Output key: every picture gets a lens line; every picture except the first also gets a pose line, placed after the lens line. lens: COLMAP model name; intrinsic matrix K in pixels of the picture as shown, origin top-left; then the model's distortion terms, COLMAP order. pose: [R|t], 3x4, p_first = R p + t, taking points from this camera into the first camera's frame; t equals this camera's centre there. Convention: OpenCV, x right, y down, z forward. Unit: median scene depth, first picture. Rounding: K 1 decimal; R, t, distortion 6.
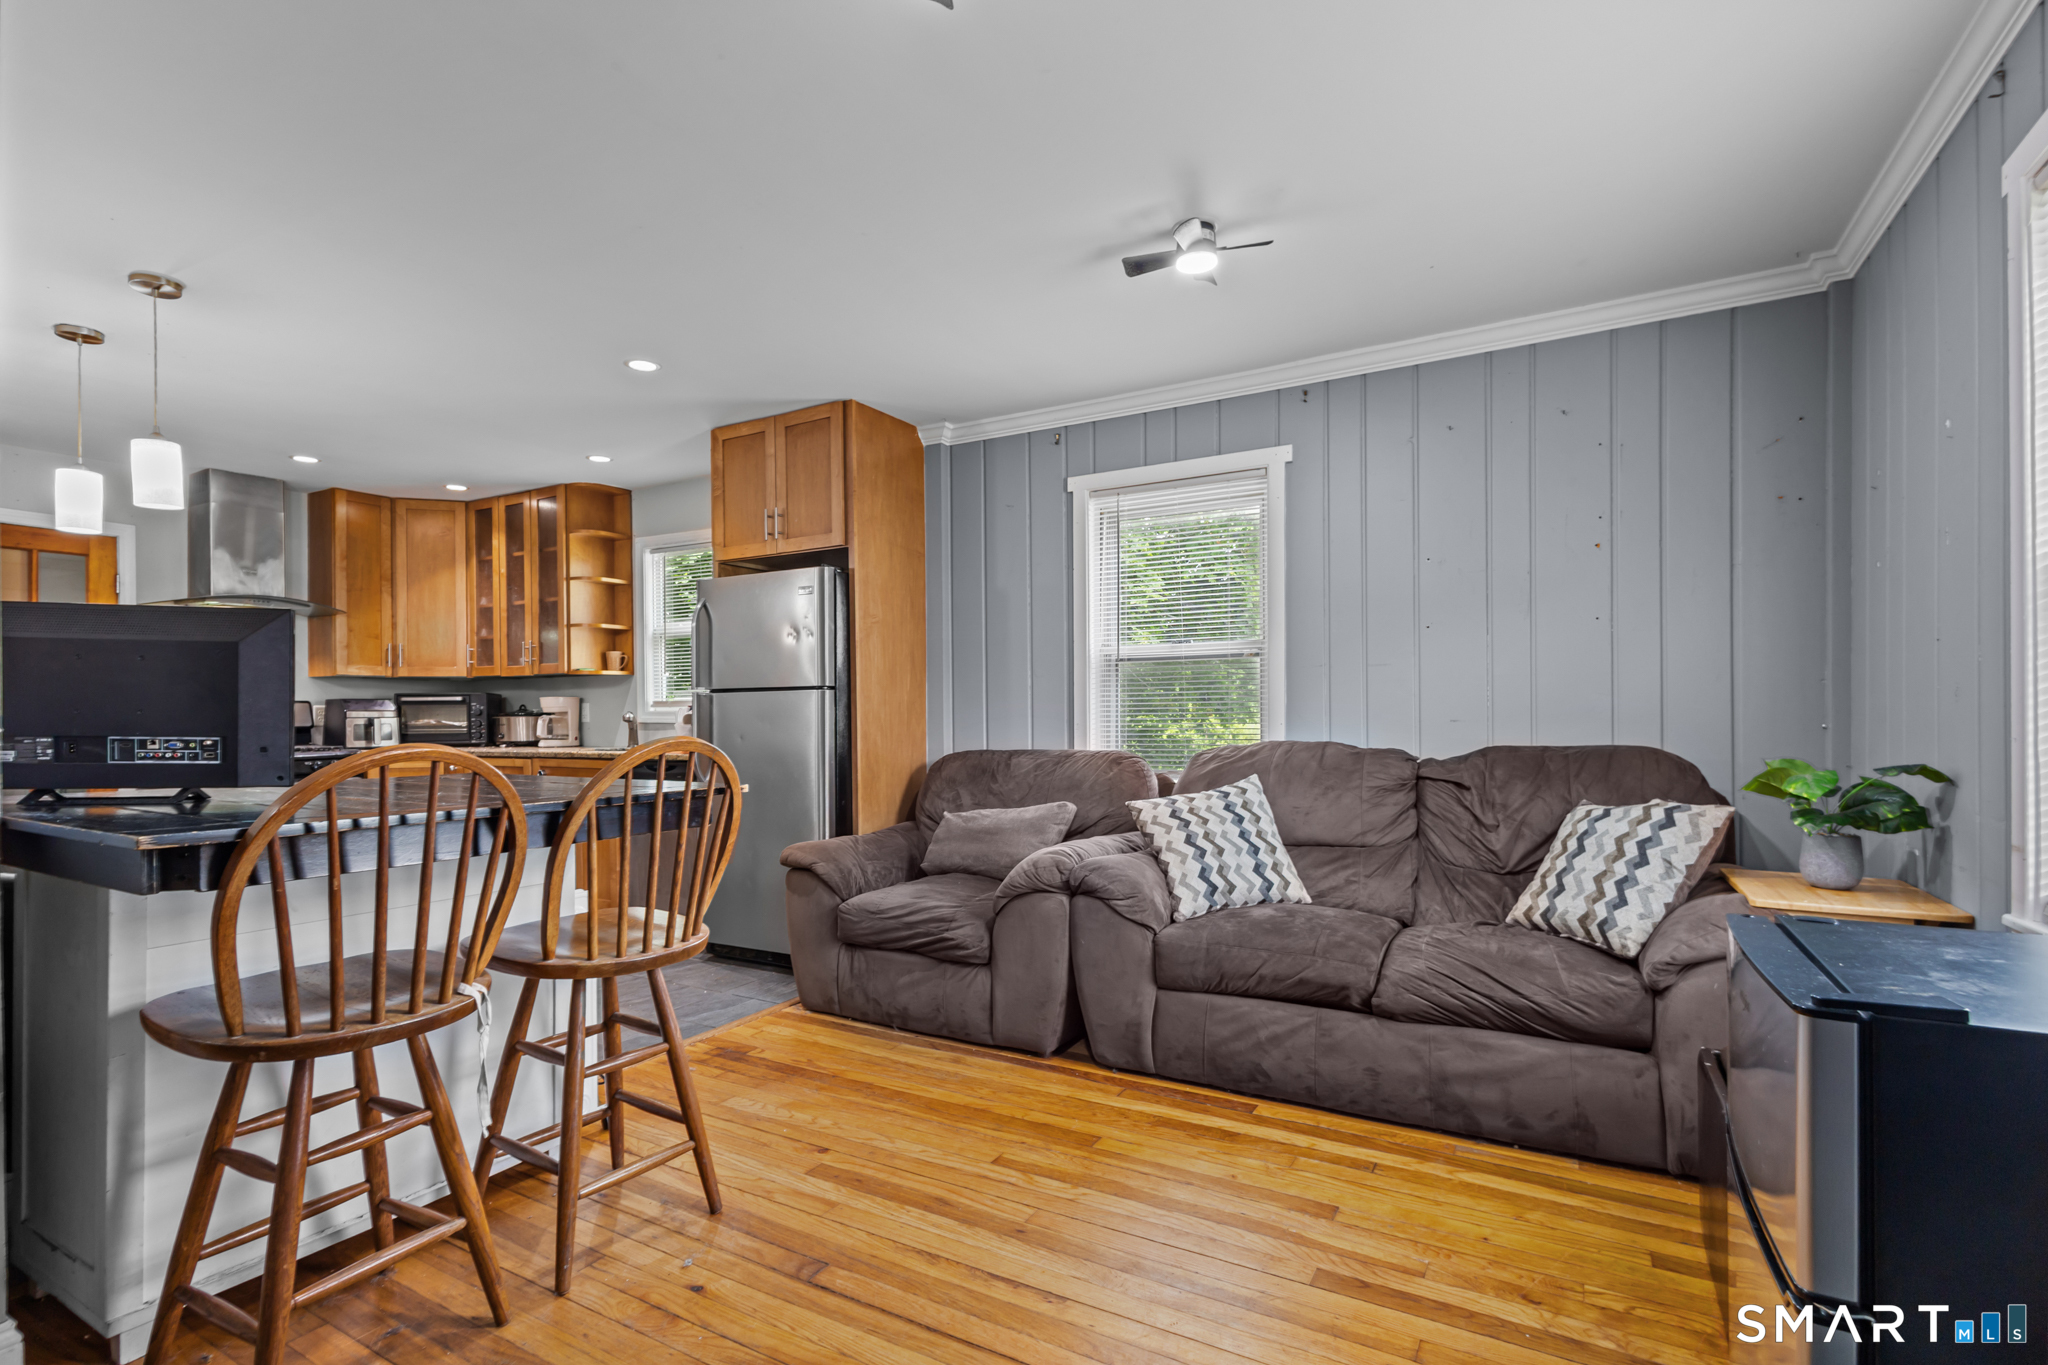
lens RADIAL K [[943.6, 0, 1019.1], [0, 943.6, 694.0], [0, 0, 1]] dist [-0.001647, -0.000317]
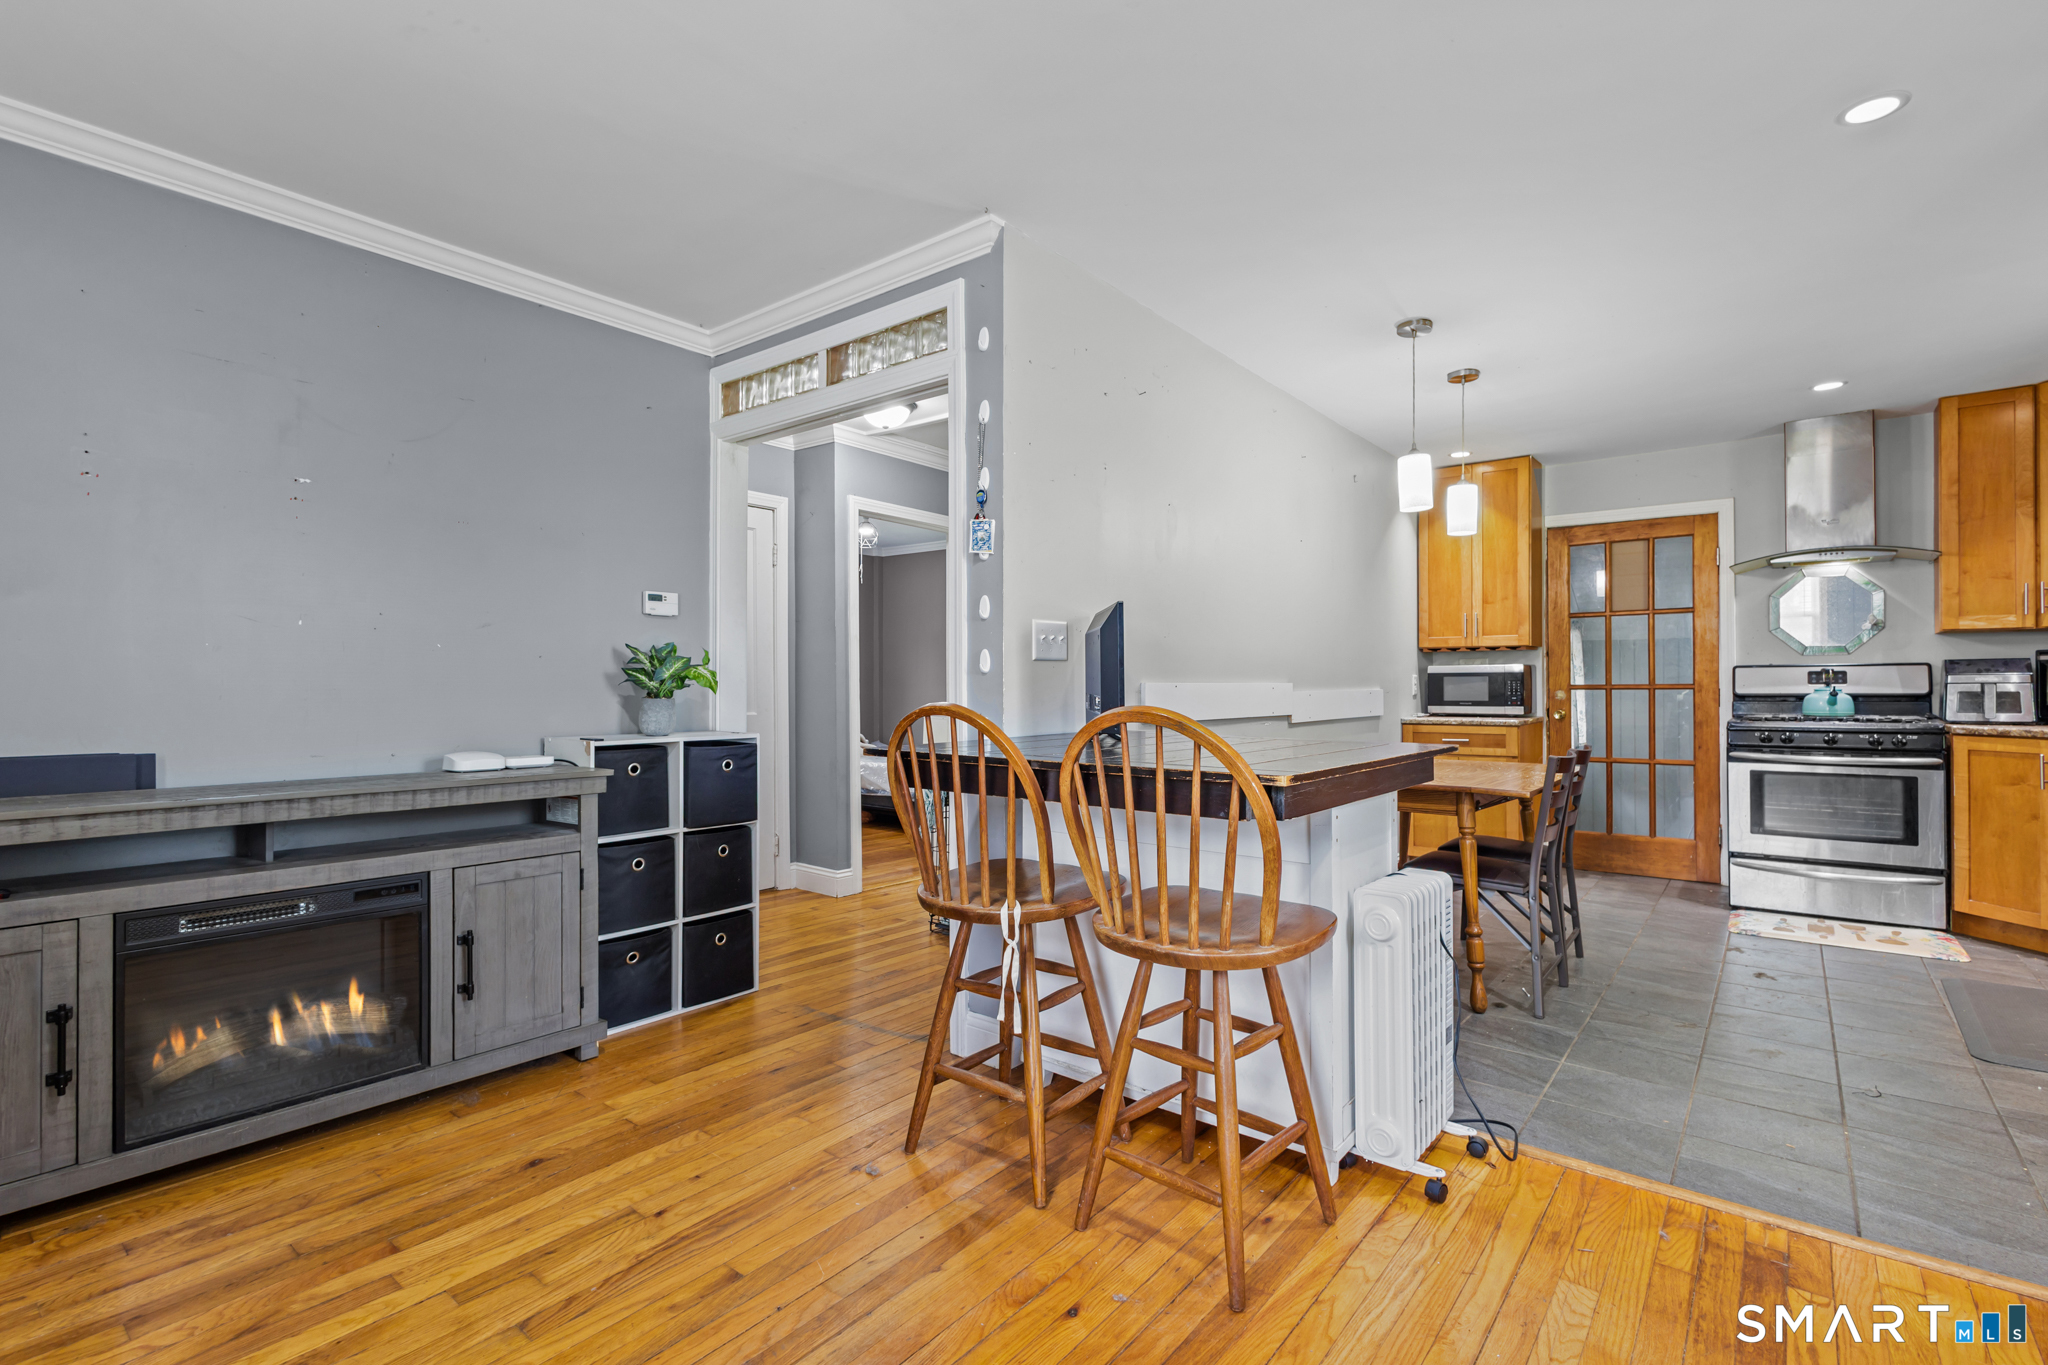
lens RADIAL K [[924.3, 0, 1034.1], [0, 924.3, 680.9], [0, 0, 1]] dist [0.000164, -0.000708]
pose [[-0.151499, 0.000662, -0.988457, 0.170940], [0.026613, 0.999640, -0.003410, 0.005154], [0.988099, -0.026822, -0.151462, 0.342976]]
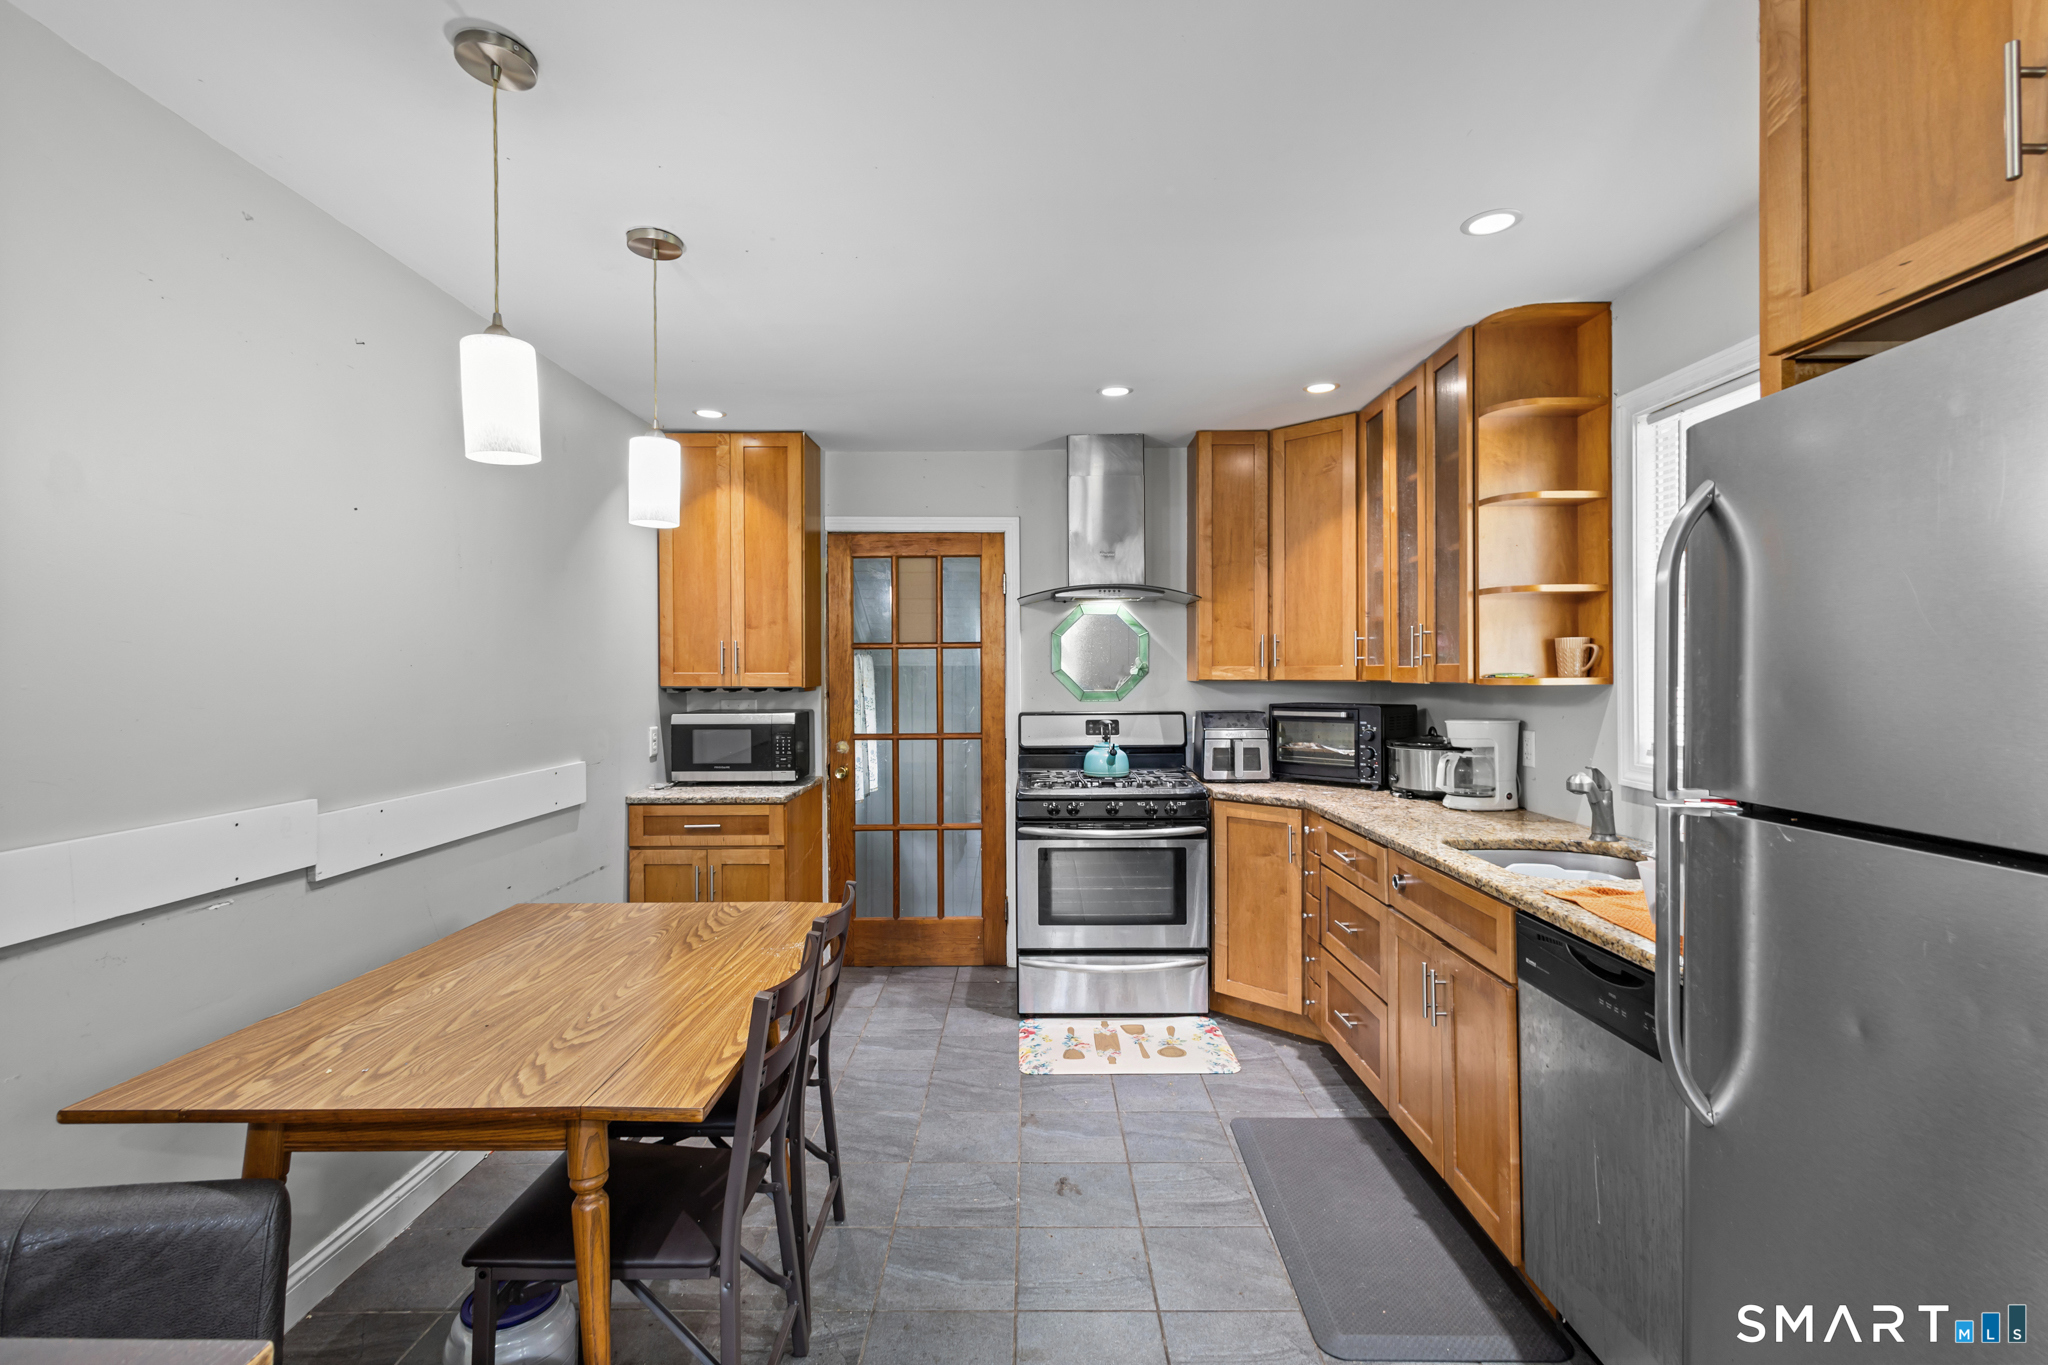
lens RADIAL K [[943.6, 0, 1019.1], [0, 943.6, 694.0], [0, 0, 1]] dist [-0.001647, -0.000317]
pose [[0.492960, 0.020307, -0.869815, -0.136706], [0.021161, 0.999152, 0.035319, -0.038268], [0.869795, -0.035817, 0.492112, 0.492495]]
